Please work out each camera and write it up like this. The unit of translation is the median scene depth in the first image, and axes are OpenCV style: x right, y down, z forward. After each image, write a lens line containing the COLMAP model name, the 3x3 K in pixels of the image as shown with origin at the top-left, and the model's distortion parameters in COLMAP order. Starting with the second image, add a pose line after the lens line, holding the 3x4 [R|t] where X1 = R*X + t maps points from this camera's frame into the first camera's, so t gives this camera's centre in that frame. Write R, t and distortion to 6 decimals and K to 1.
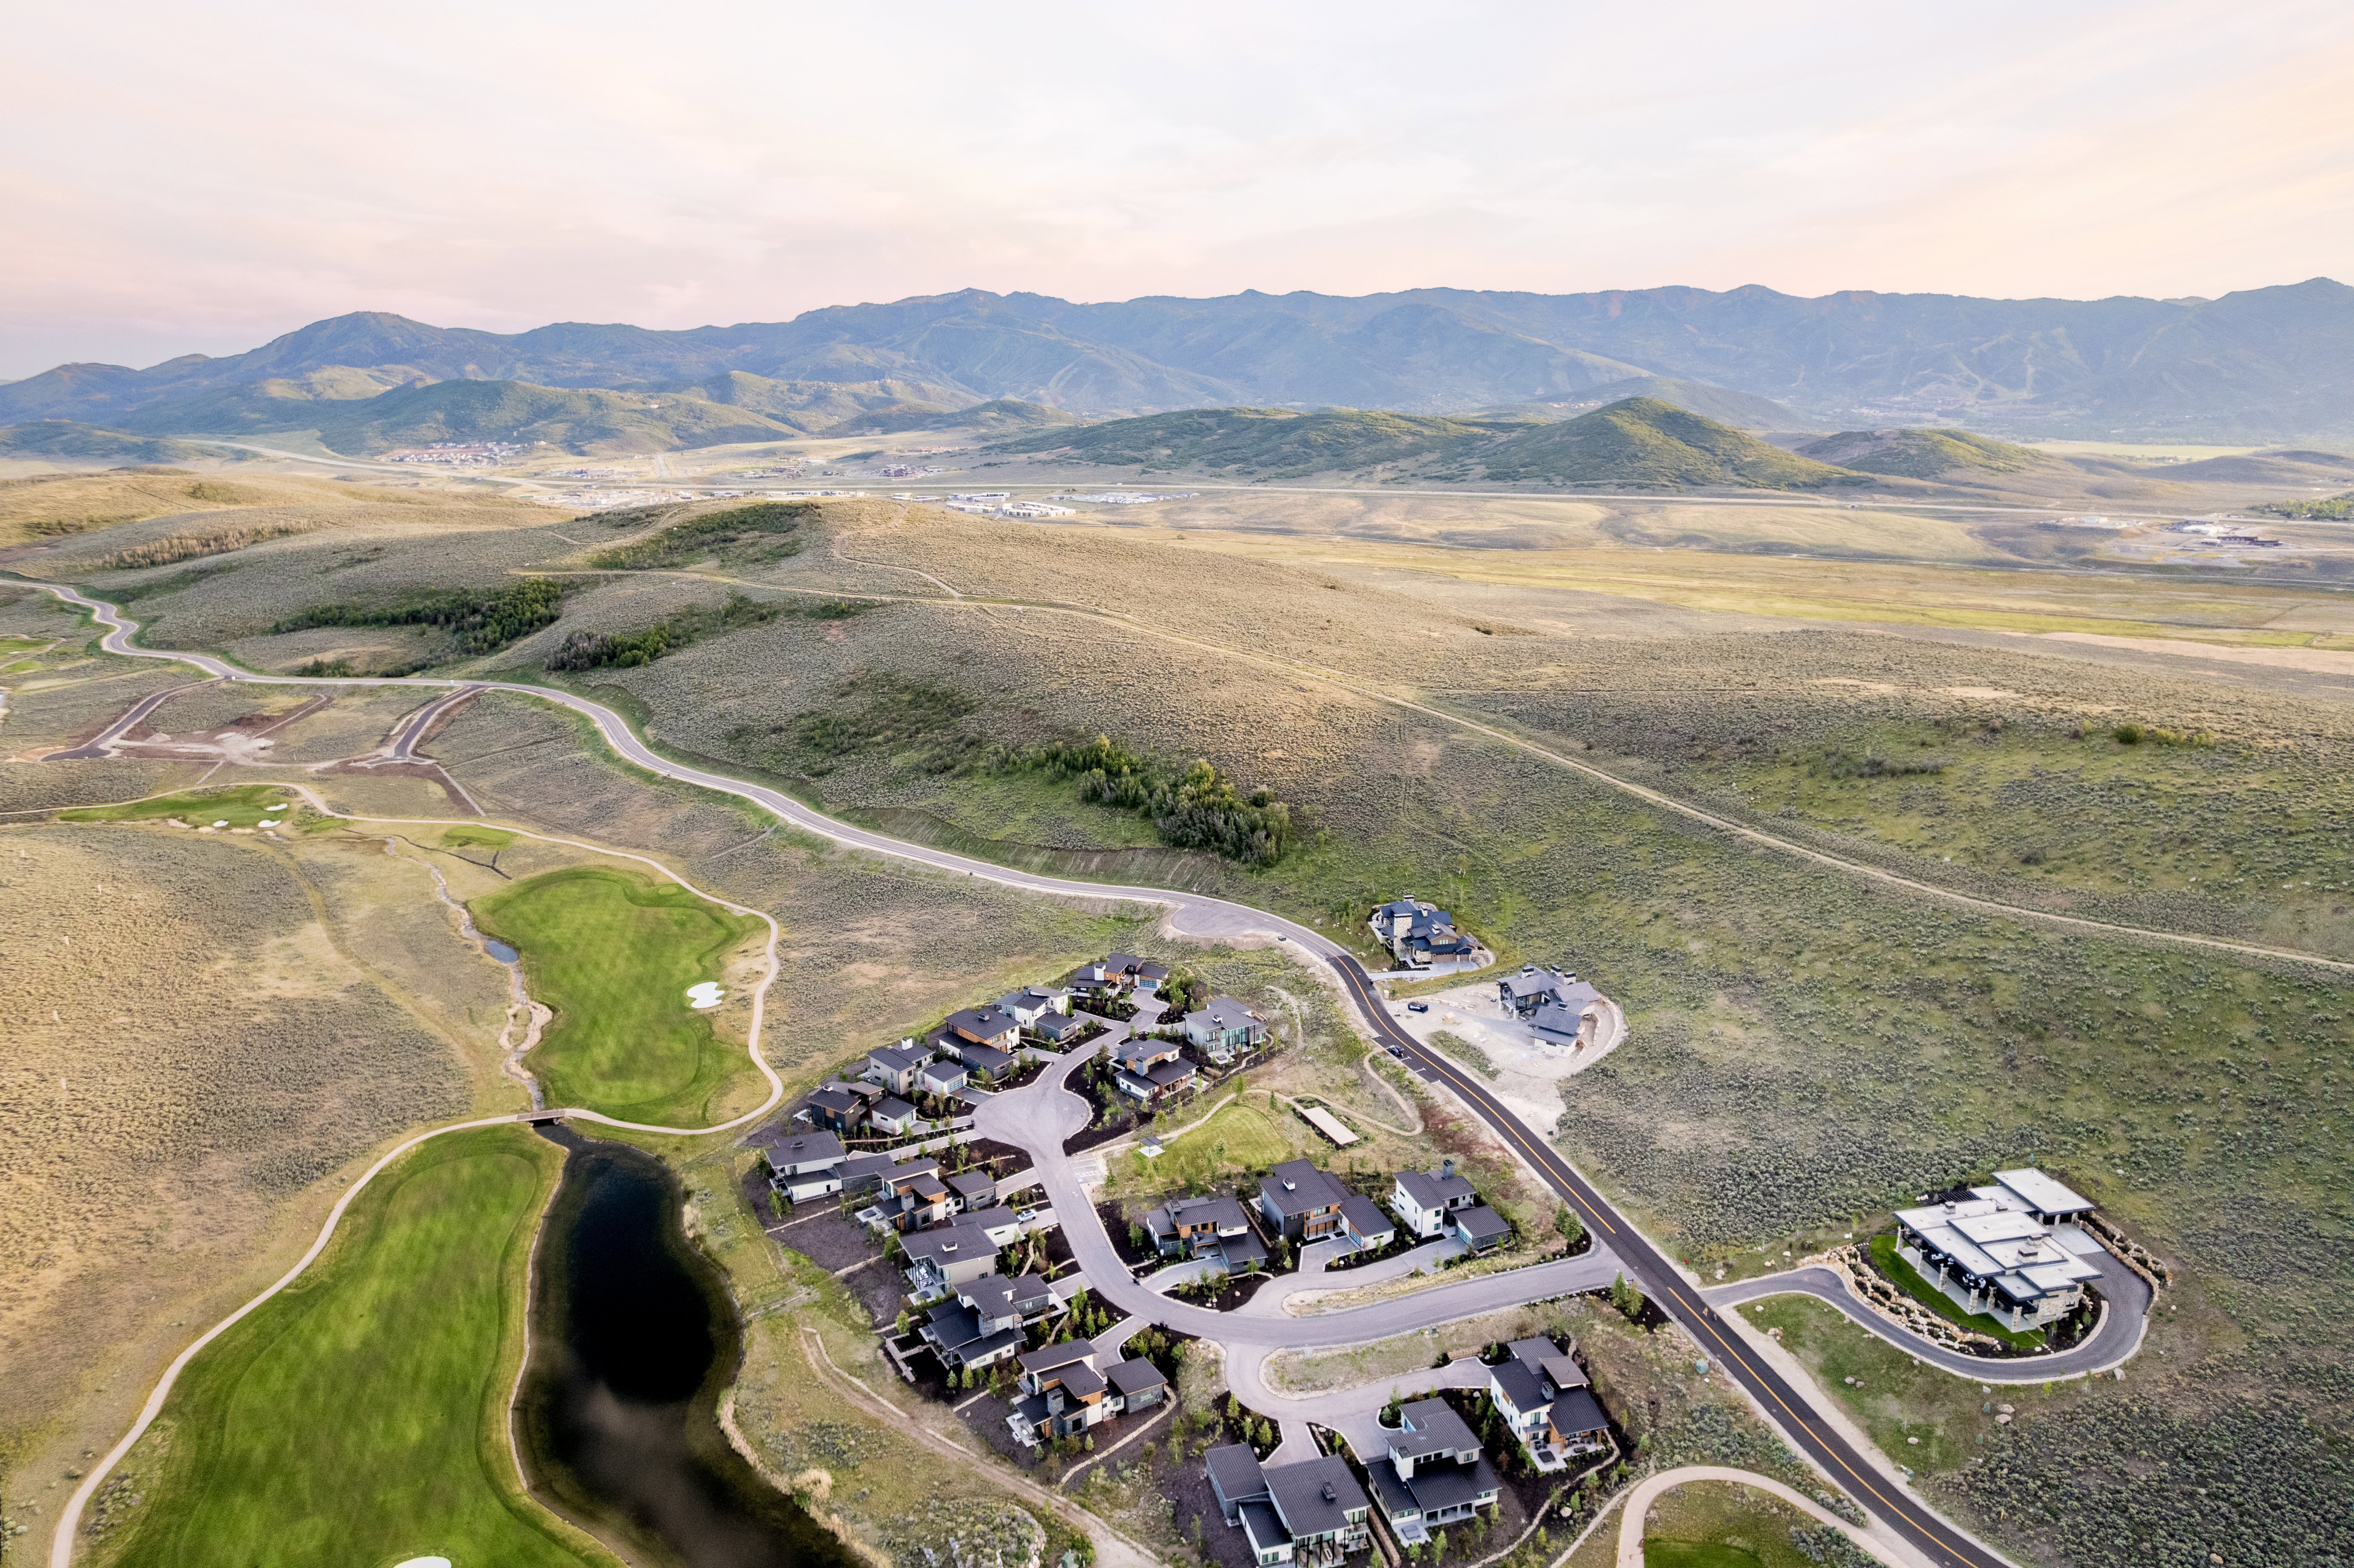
lens RADIAL K [[1508.0, 0, 1180.4], [0, 1508.0, 796.1], [0, 0, 1]] dist [-0.078119, 0.069430]
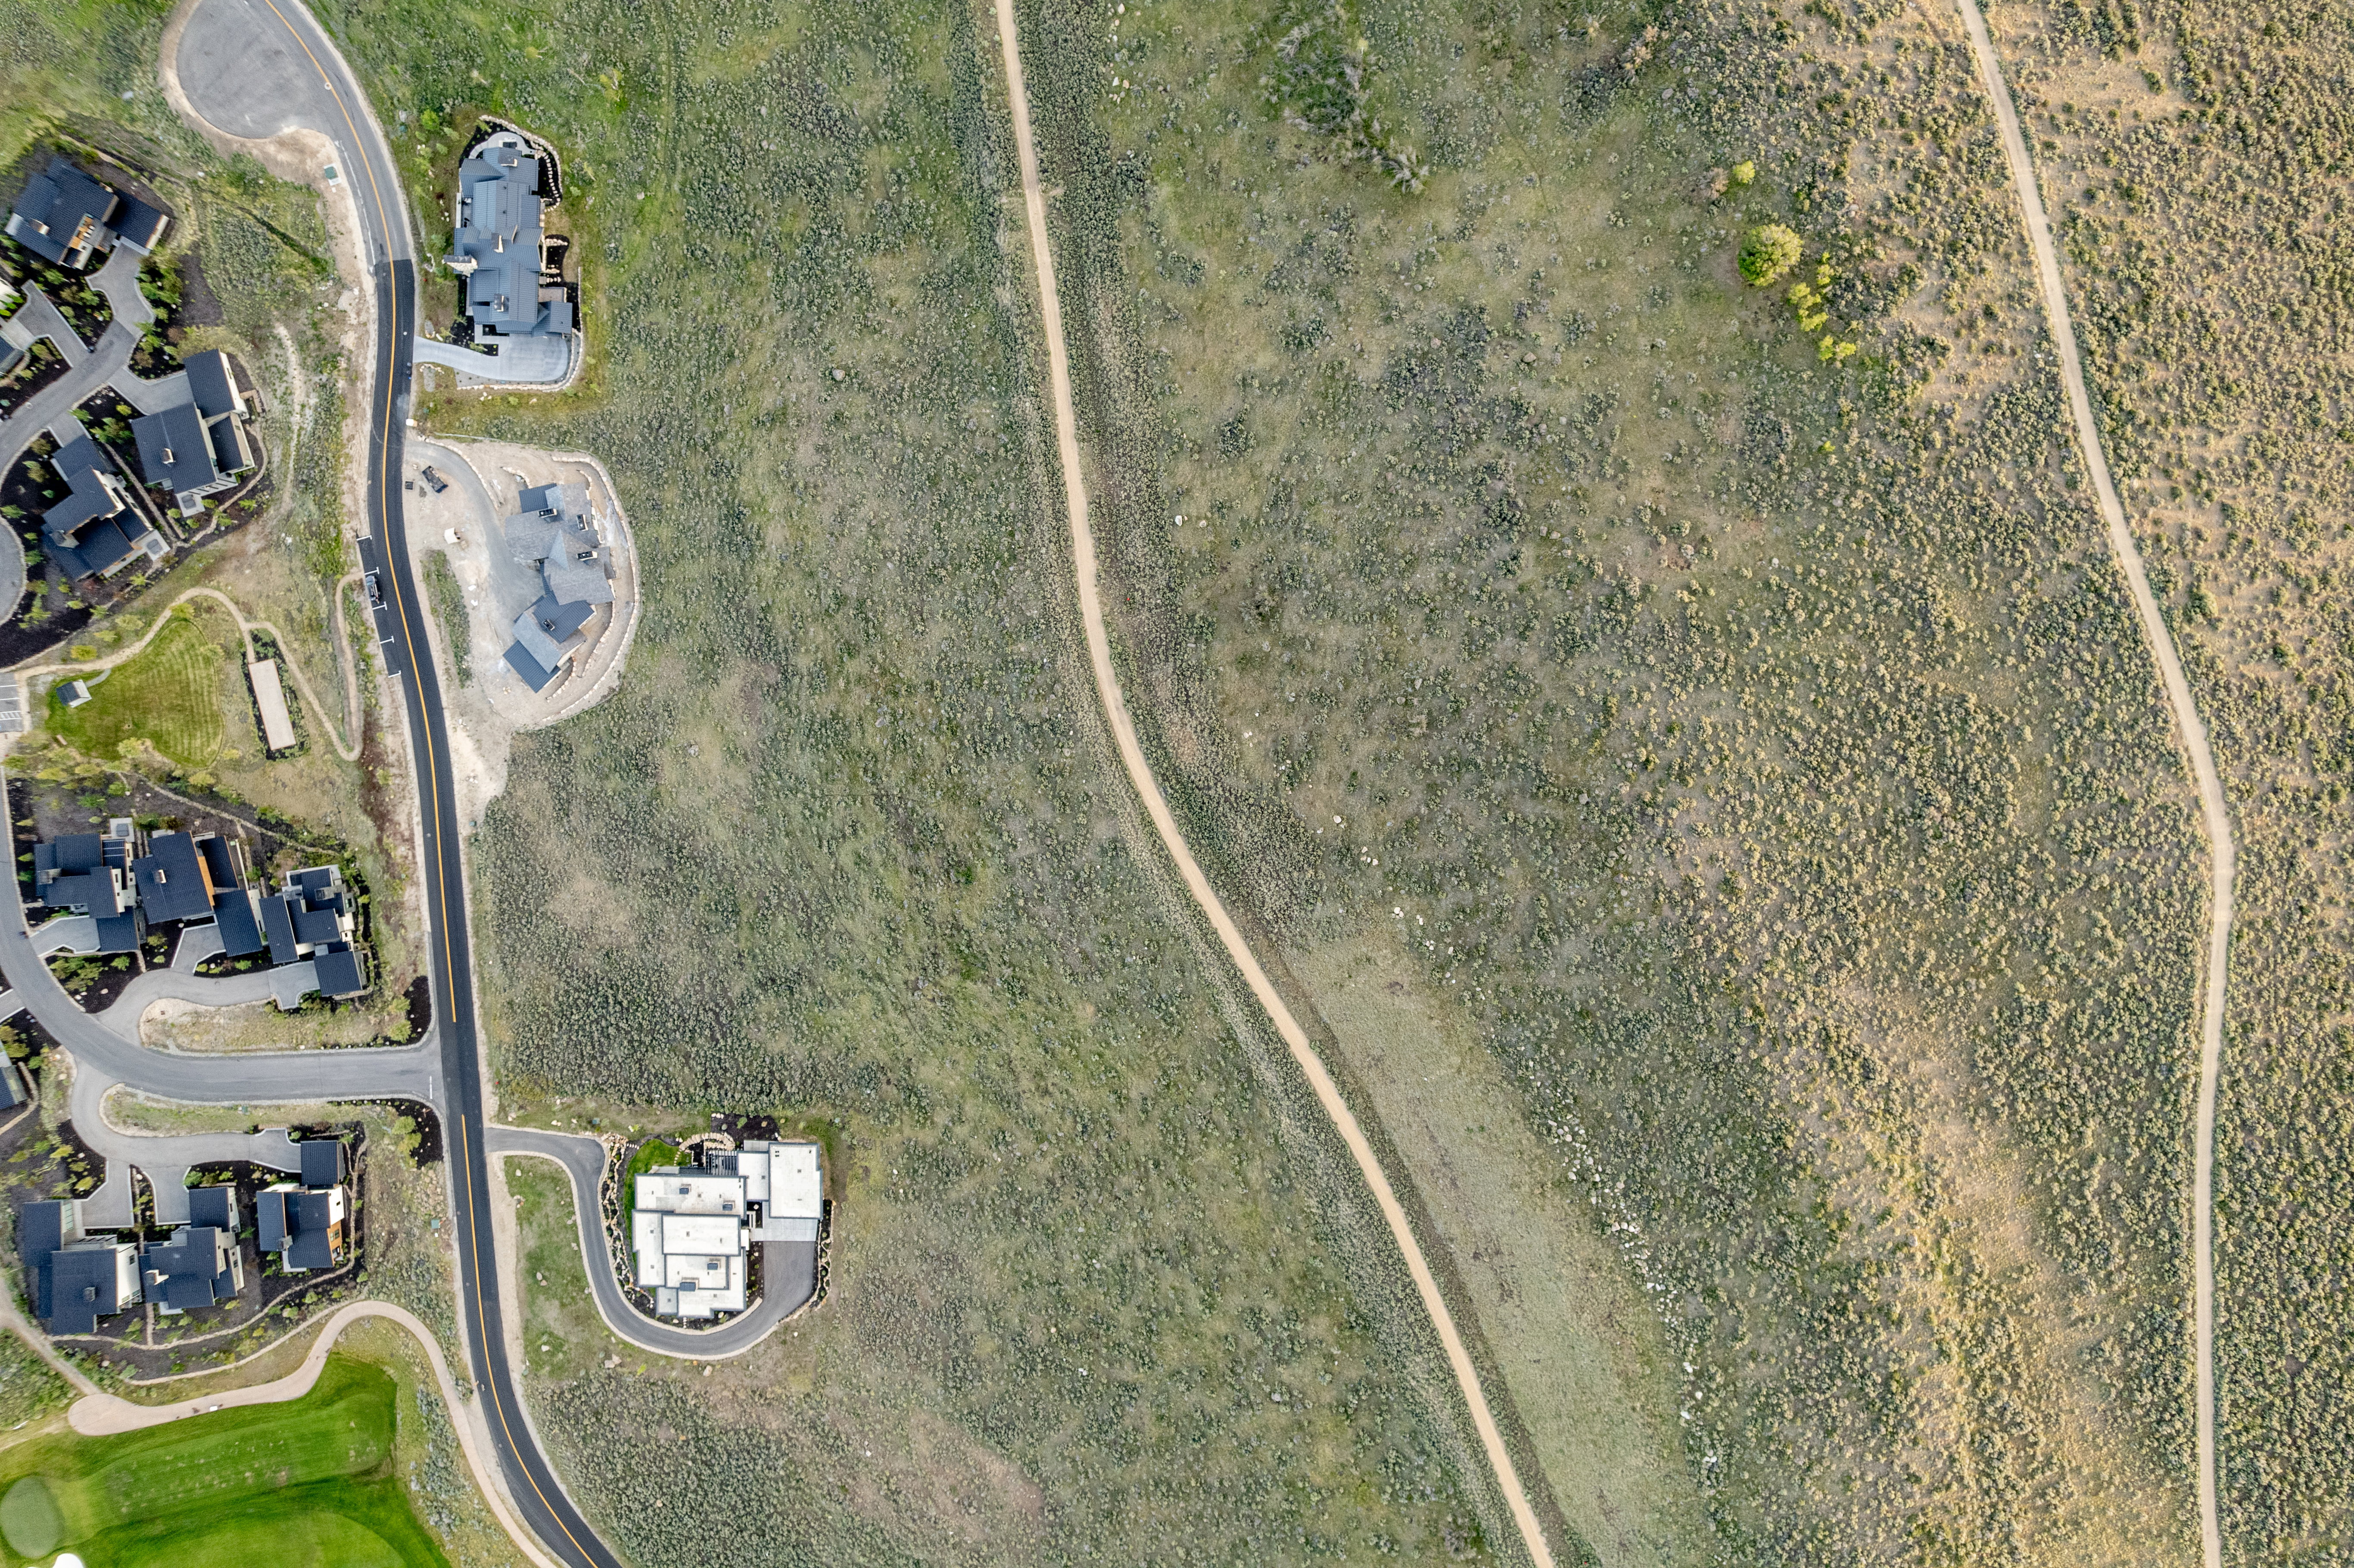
lens RADIAL K [[1508.0, 0, 1197.5], [0, 1508.0, 789.7], [0, 0, 1]] dist [-0.078119, 0.069430]
pose [[0.978359, 0.204604, 0.030826, 0.481971], [-0.076306, 0.218297, 0.972894, -0.513490], [0.192329, -0.954193, 0.229186, 0.673789]]
